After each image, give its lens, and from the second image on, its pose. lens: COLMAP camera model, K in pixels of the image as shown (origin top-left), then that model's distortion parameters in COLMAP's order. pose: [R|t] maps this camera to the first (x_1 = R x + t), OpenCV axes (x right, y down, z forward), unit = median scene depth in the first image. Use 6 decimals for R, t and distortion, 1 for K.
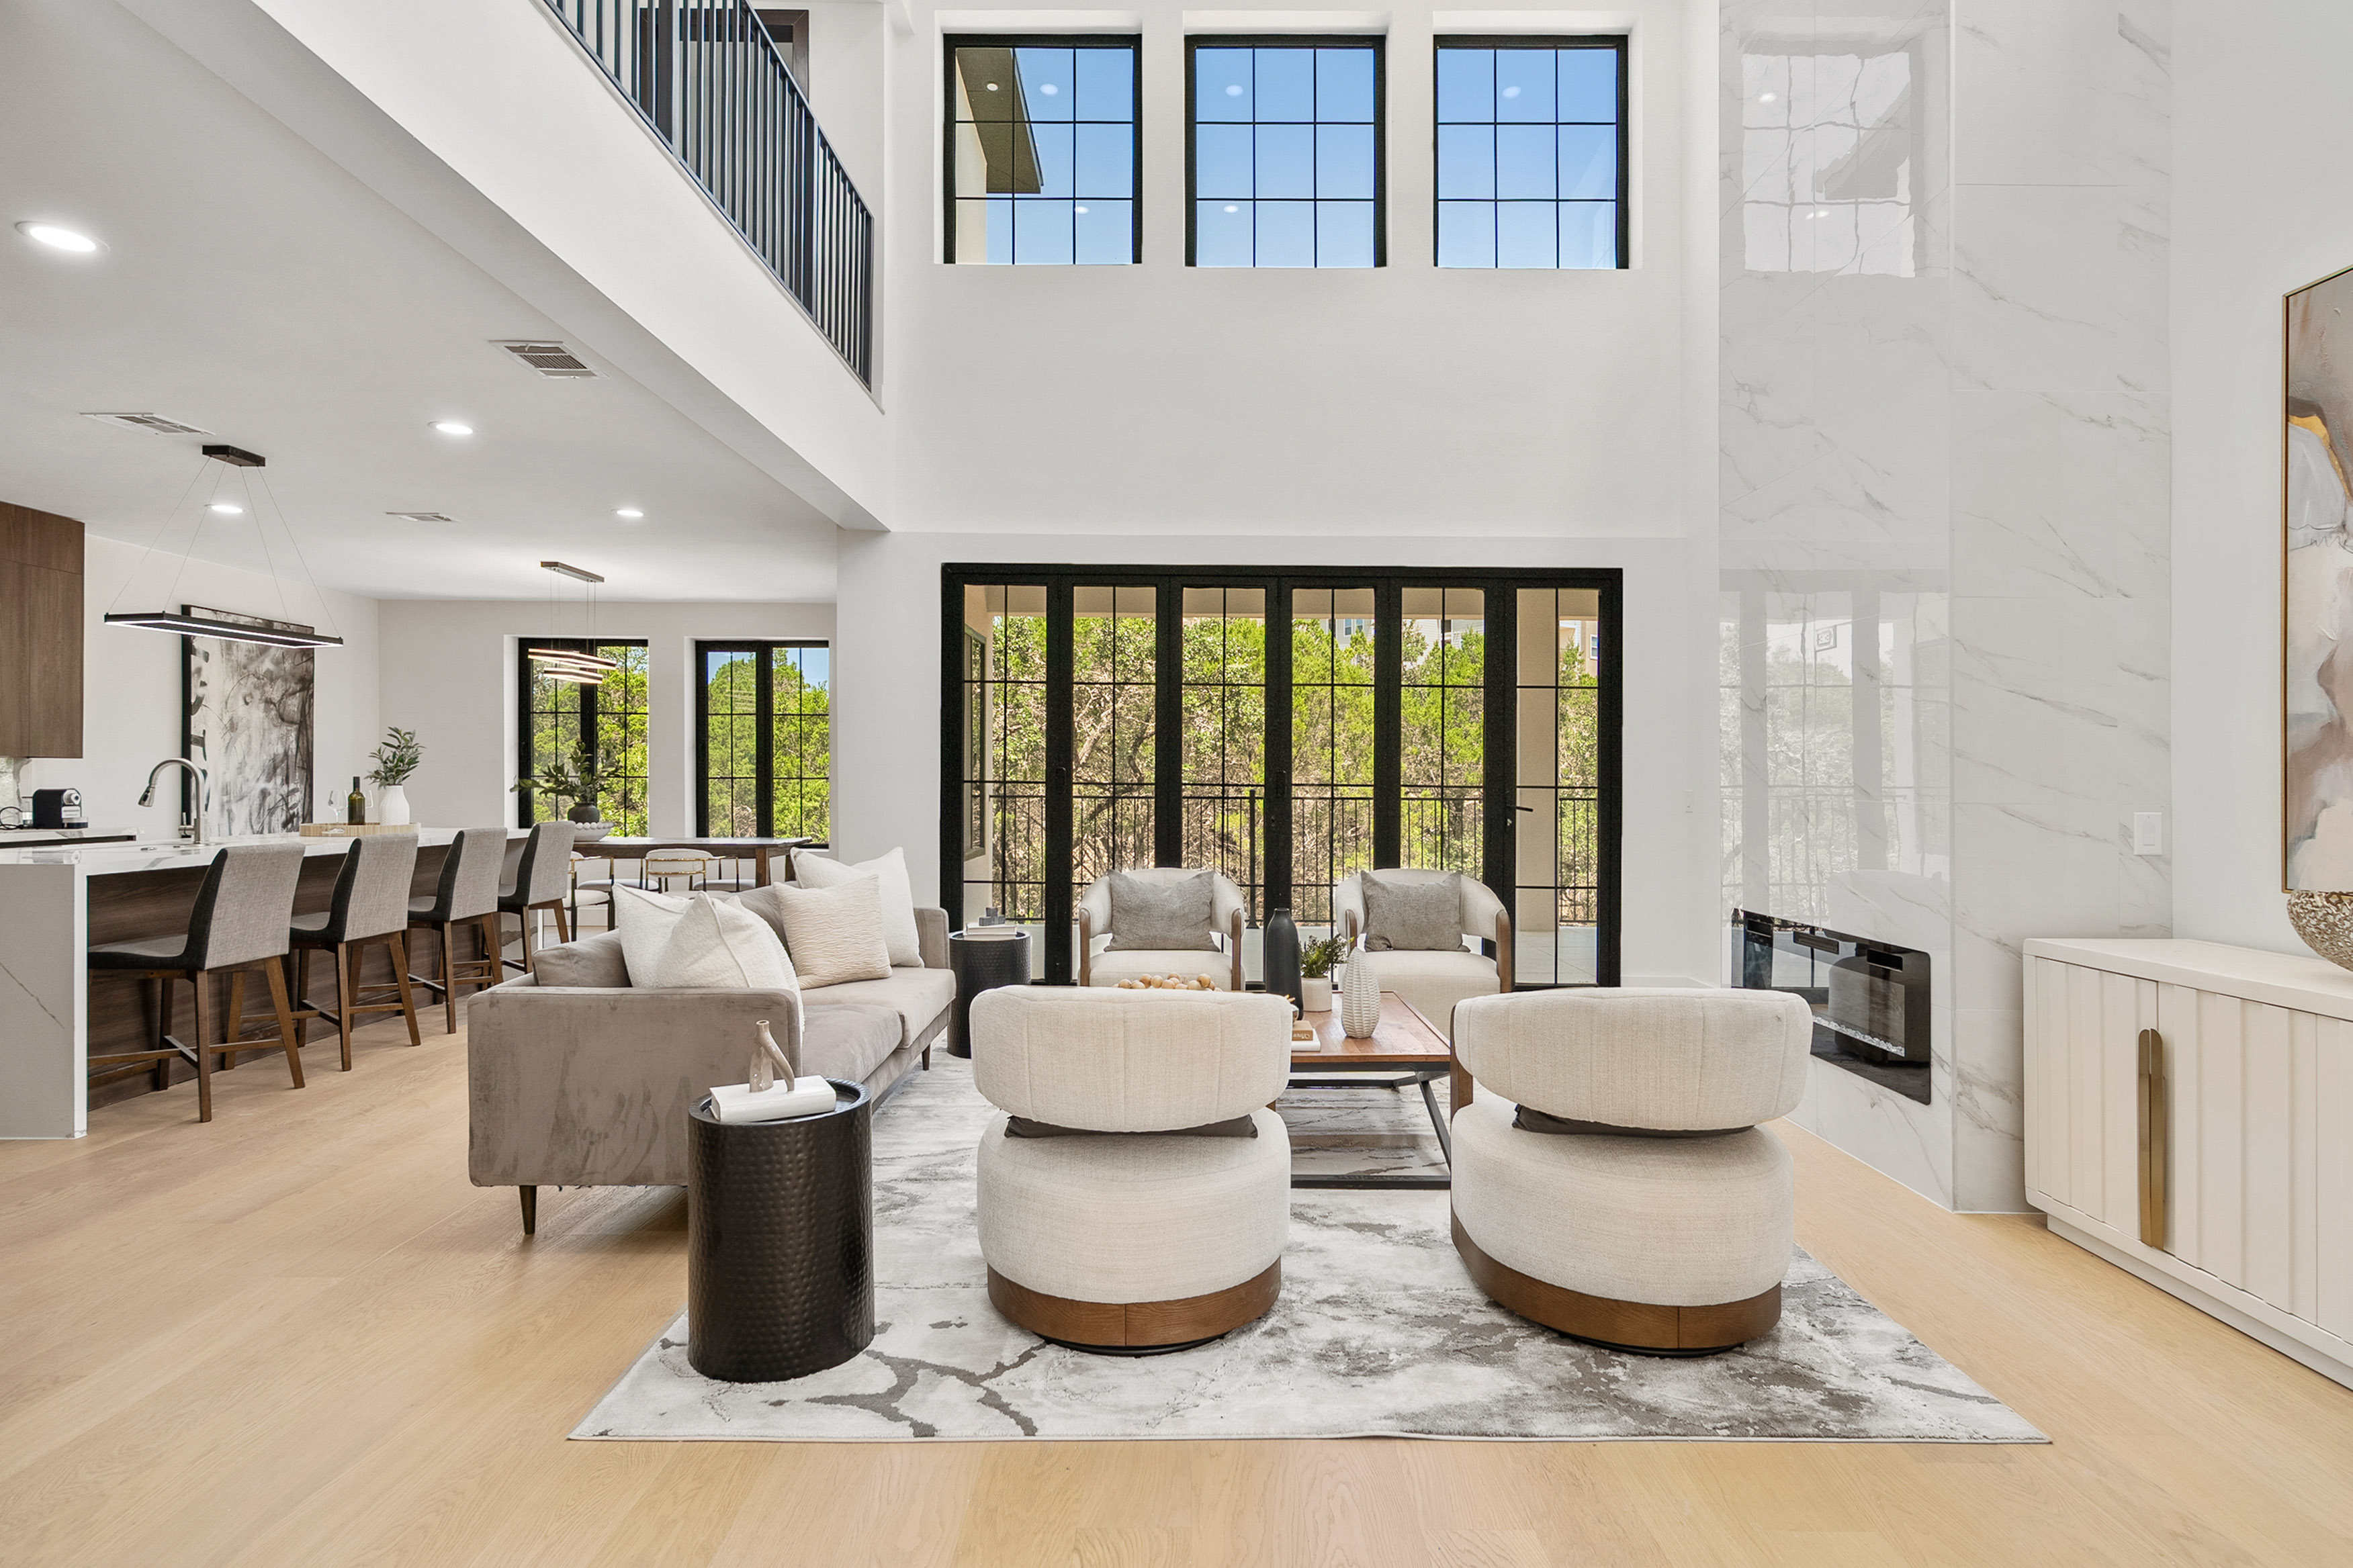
lens RADIAL K [[1175.3, 0, 1173.3], [0, 1175.3, 791.6], [0, 0, 1]] dist [0.016374, -0.000291]
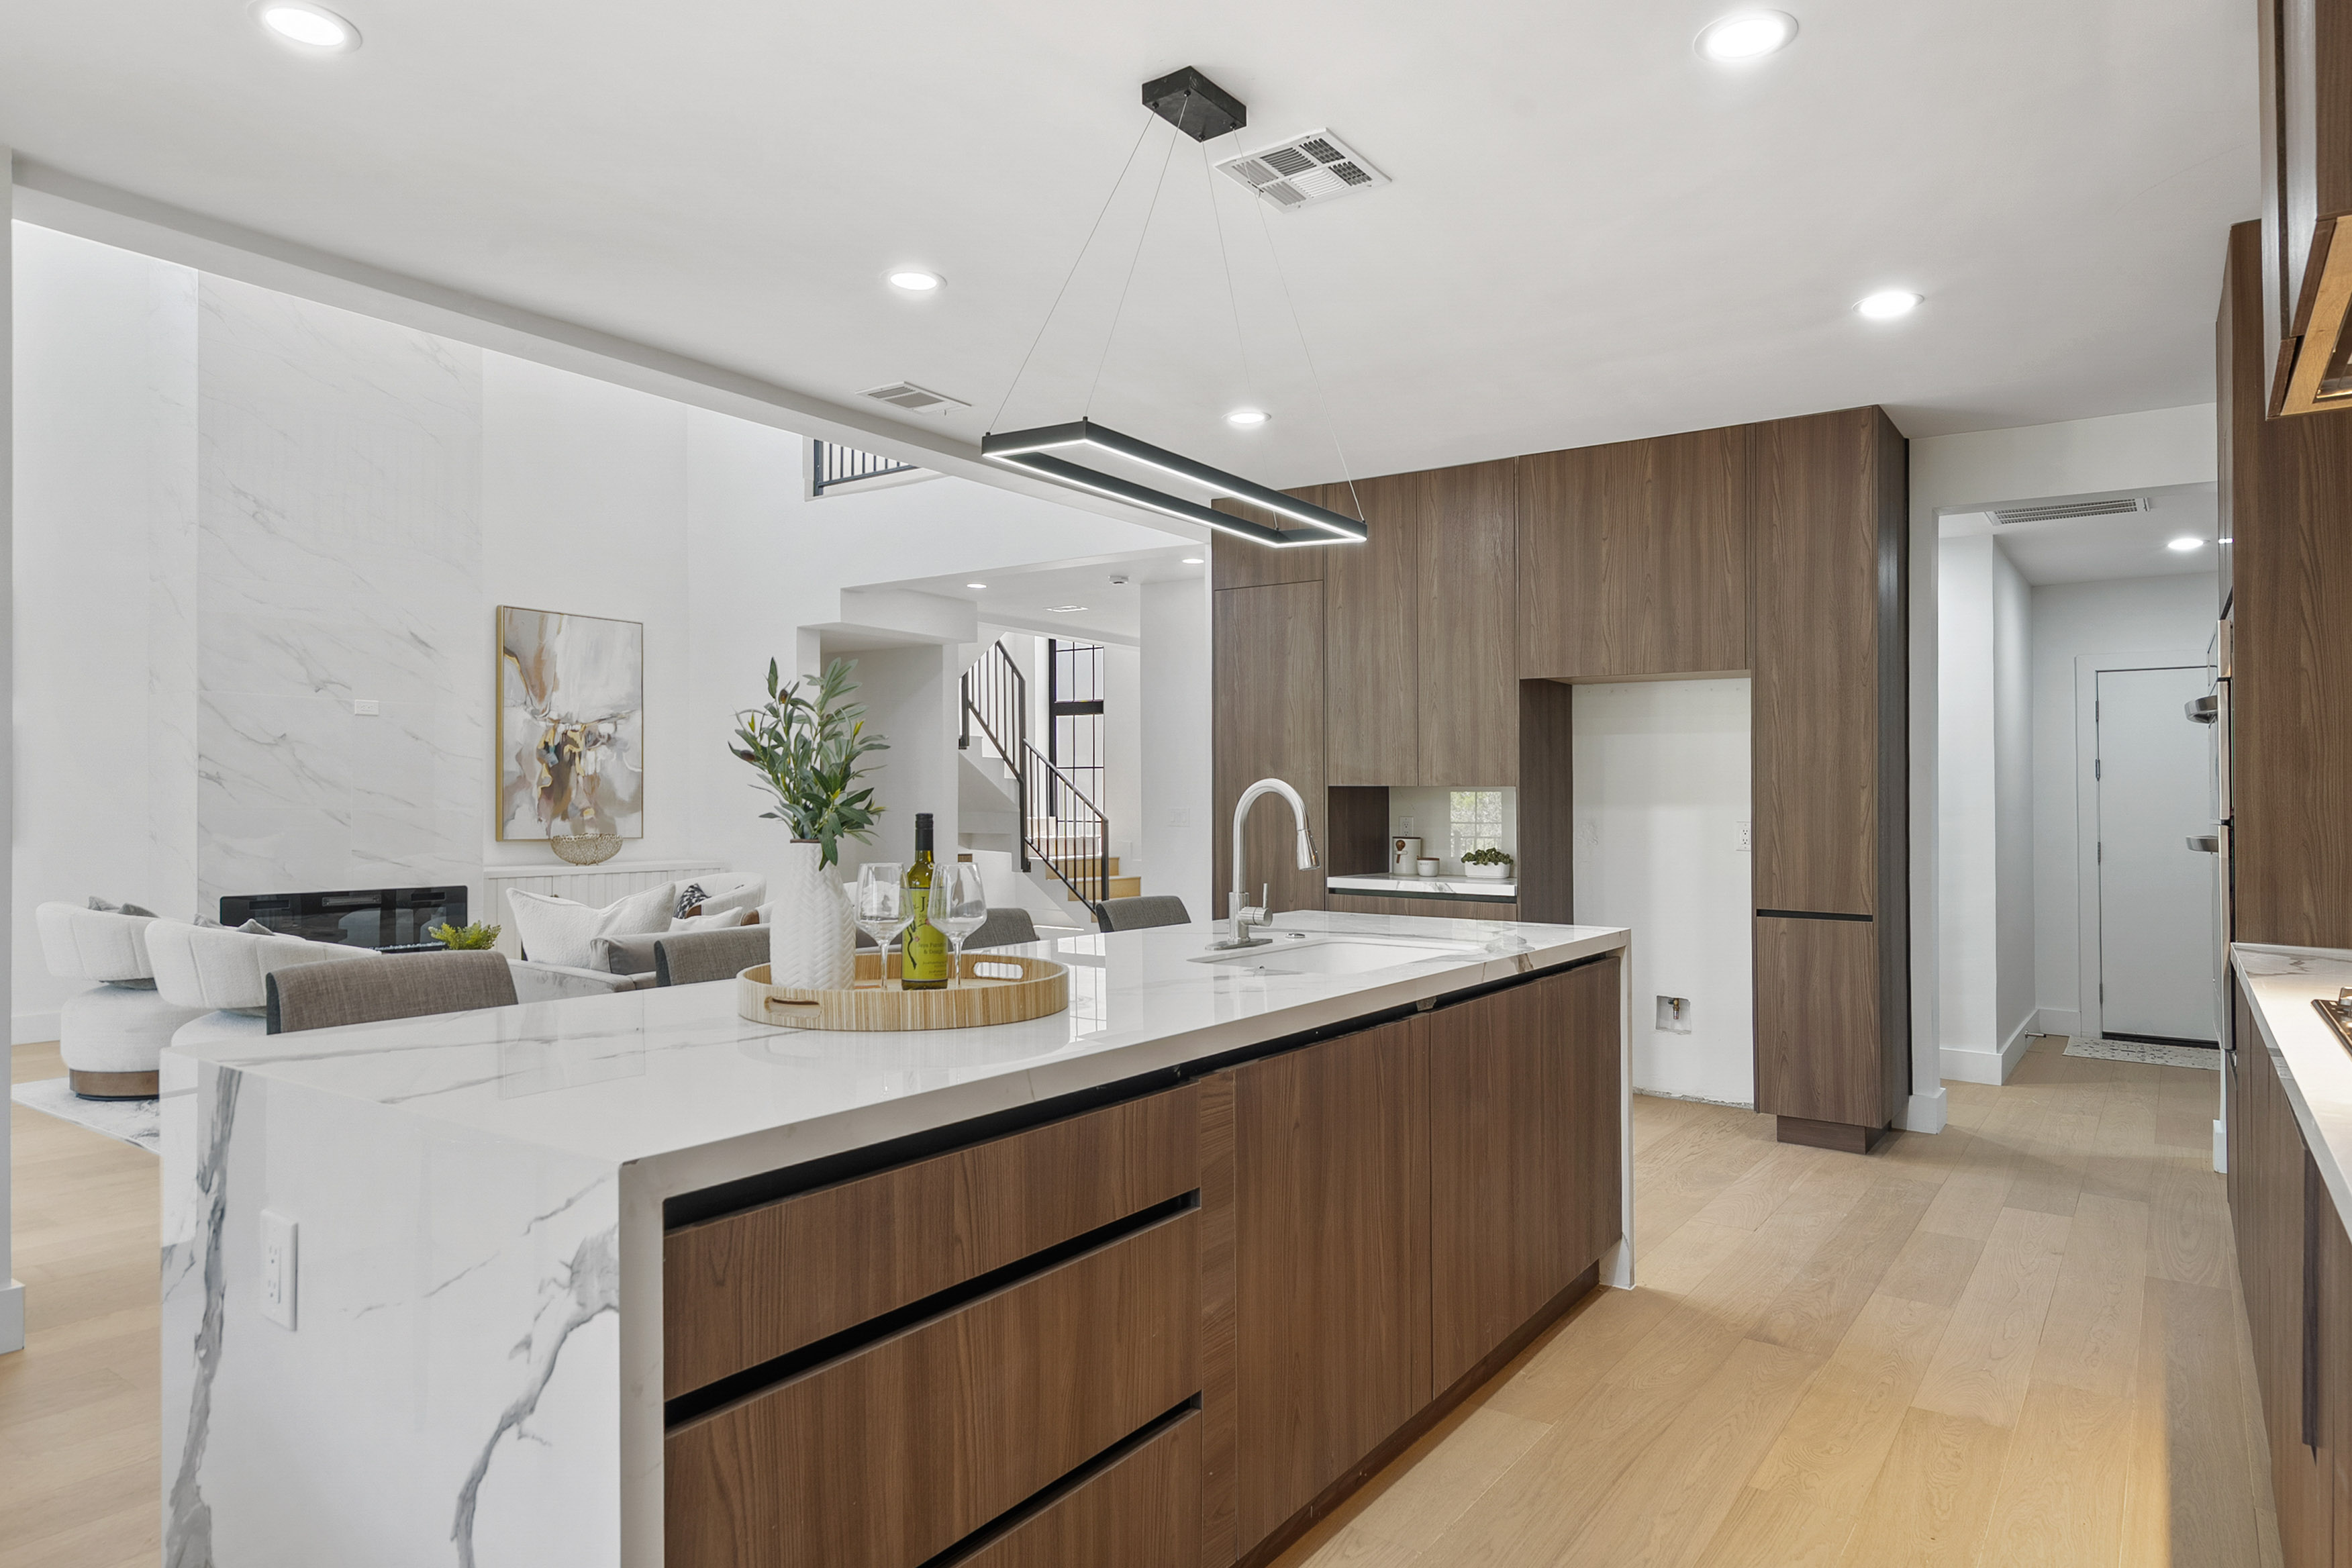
lens RADIAL K [[1402.4, 0, 1190.1], [0, 1402.4, 813.6], [0, 0, 1]] dist [0.004768, 0.001716]
pose [[-0.817781, -0.016897, 0.575281, -0.883475], [-0.006692, 0.999781, 0.019853, -0.019372], [-0.575490, 0.012385, -0.817715, 1.161337]]
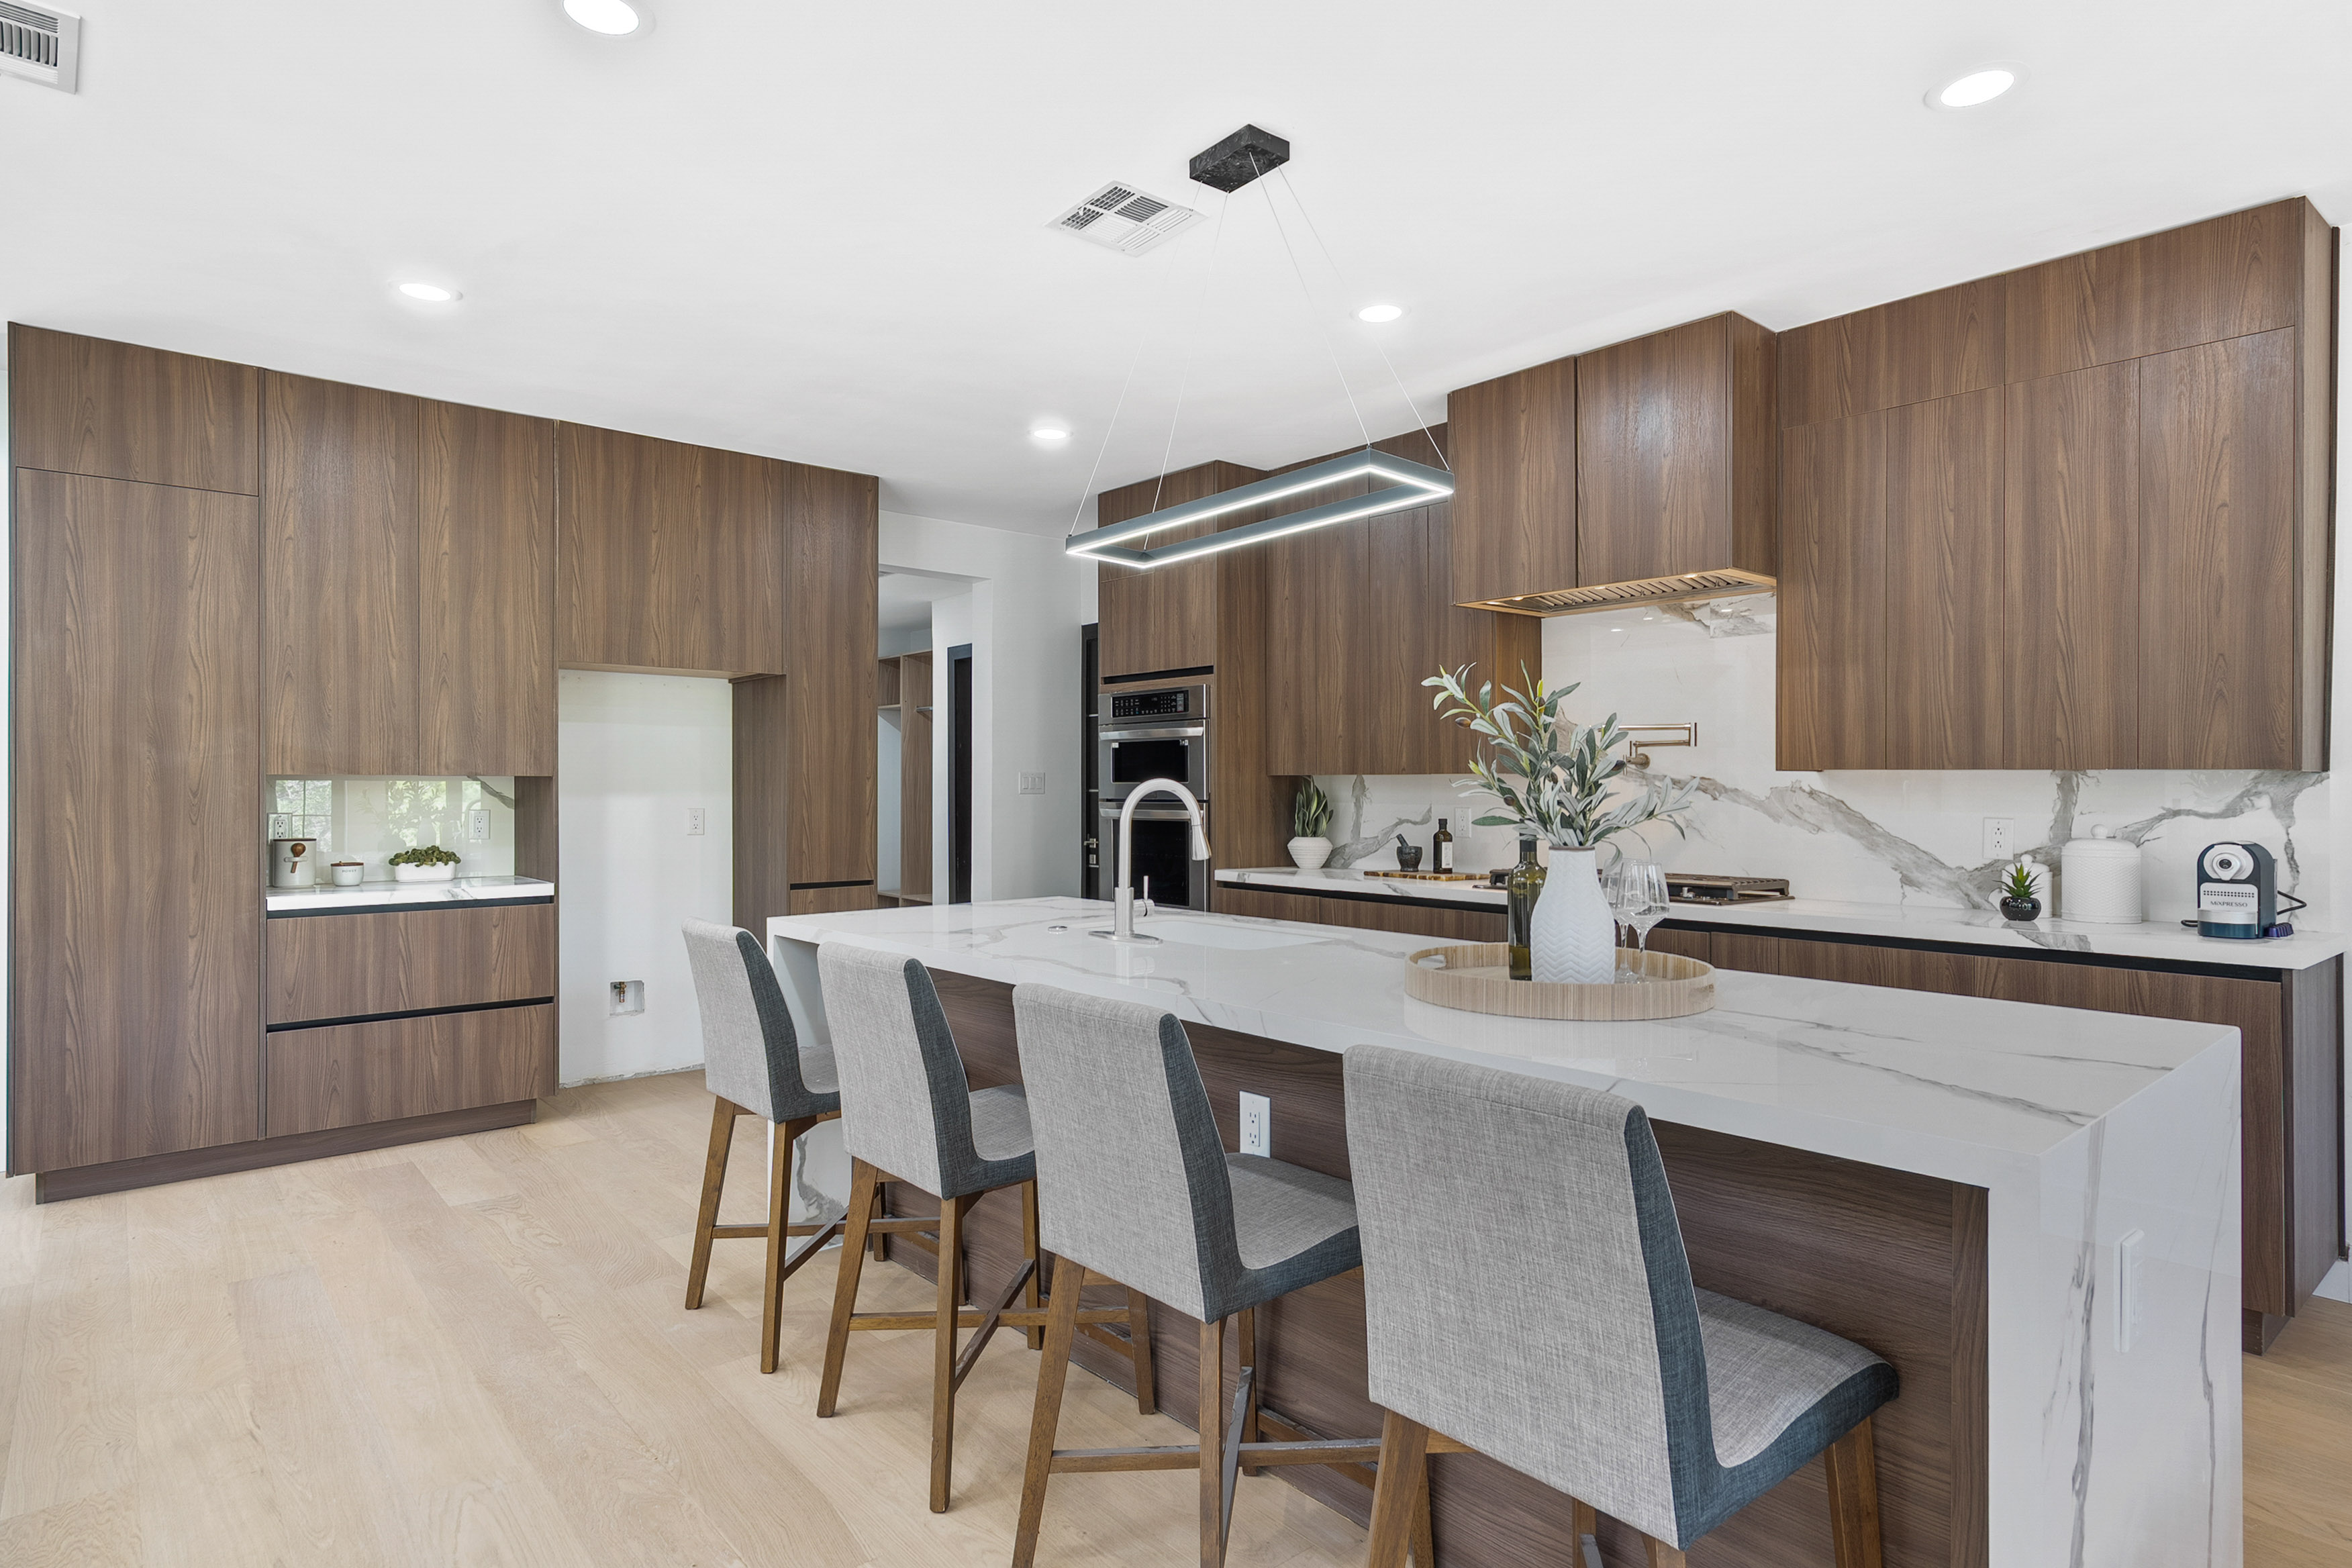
lens RADIAL K [[1254.1, 0, 1175.8], [0, 1254.1, 770.1], [0, 0, 1]] dist [0.007807, -0.000533]
pose [[-0.759591, -0.014068, -0.650249, -0.362605], [-0.010394, 0.999901, -0.009491, -0.020788], [0.650318, -0.000450, -0.759662, 1.110590]]
